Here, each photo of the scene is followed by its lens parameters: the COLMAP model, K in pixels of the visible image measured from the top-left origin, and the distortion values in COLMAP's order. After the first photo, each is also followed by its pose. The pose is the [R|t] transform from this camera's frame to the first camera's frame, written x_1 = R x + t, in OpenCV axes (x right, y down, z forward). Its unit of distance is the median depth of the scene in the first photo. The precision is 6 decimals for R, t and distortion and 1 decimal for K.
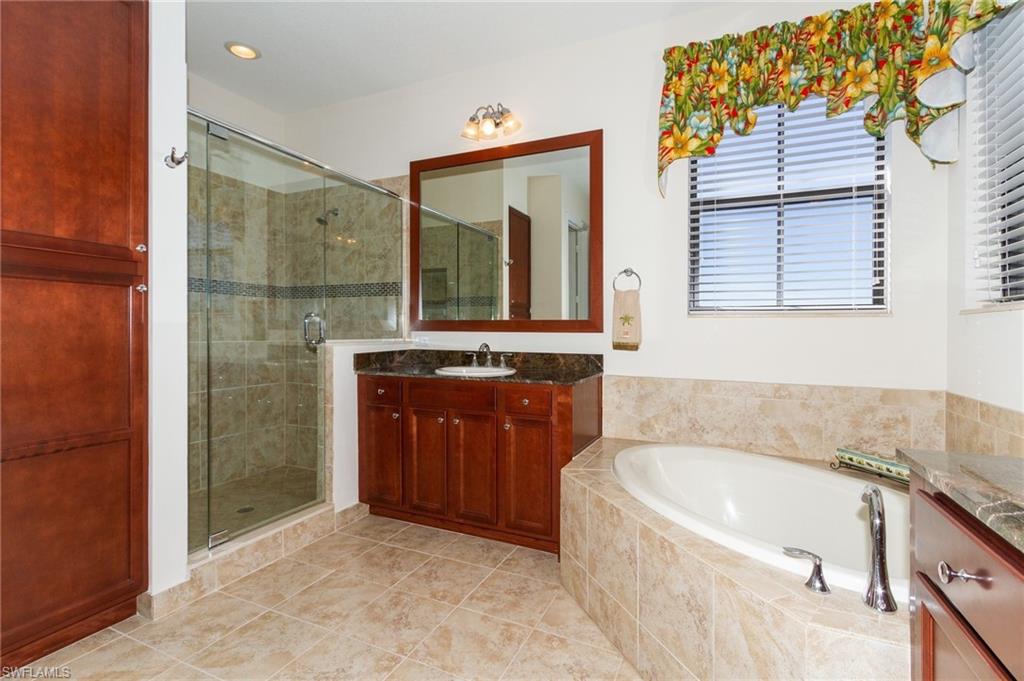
lens RADIAL K [[479.5, 0, 515.6], [0, 479.5, 330.9], [0, 0, 1]] dist [0.003000, -0.002351]
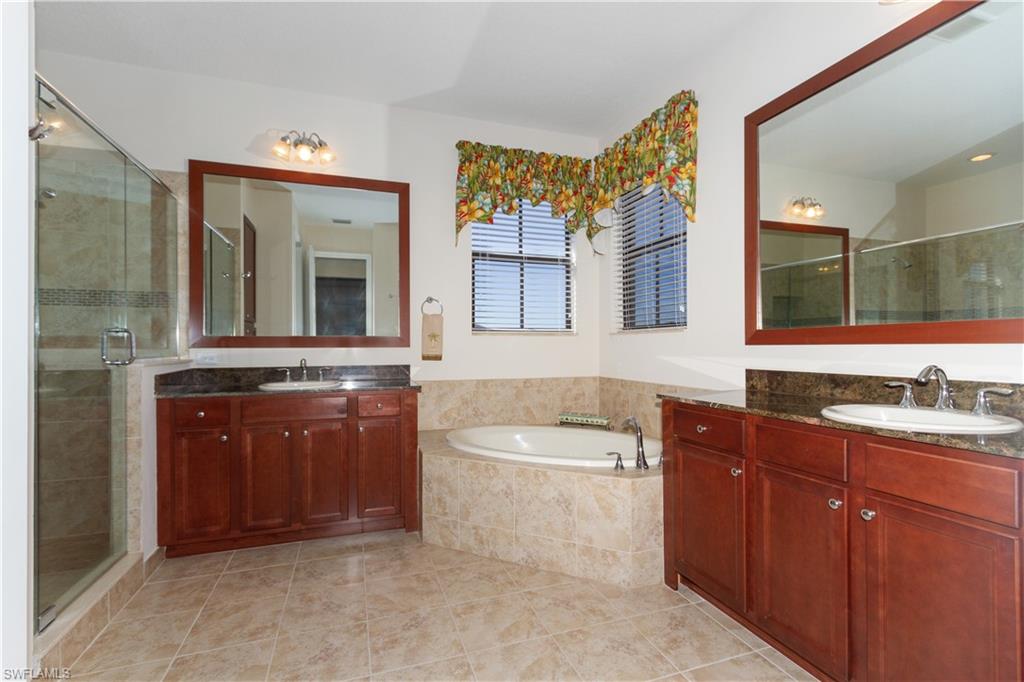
lens RADIAL K [[479.5, 0, 510.4], [0, 479.5, 342.0], [0, 0, 1]] dist [0.003000, -0.002351]
pose [[0.713345, -0.003407, 0.700804, -0.571651], [0.009407, 0.999945, -0.004714, -0.001730], [-0.700750, 0.009955, 0.713338, -0.075033]]
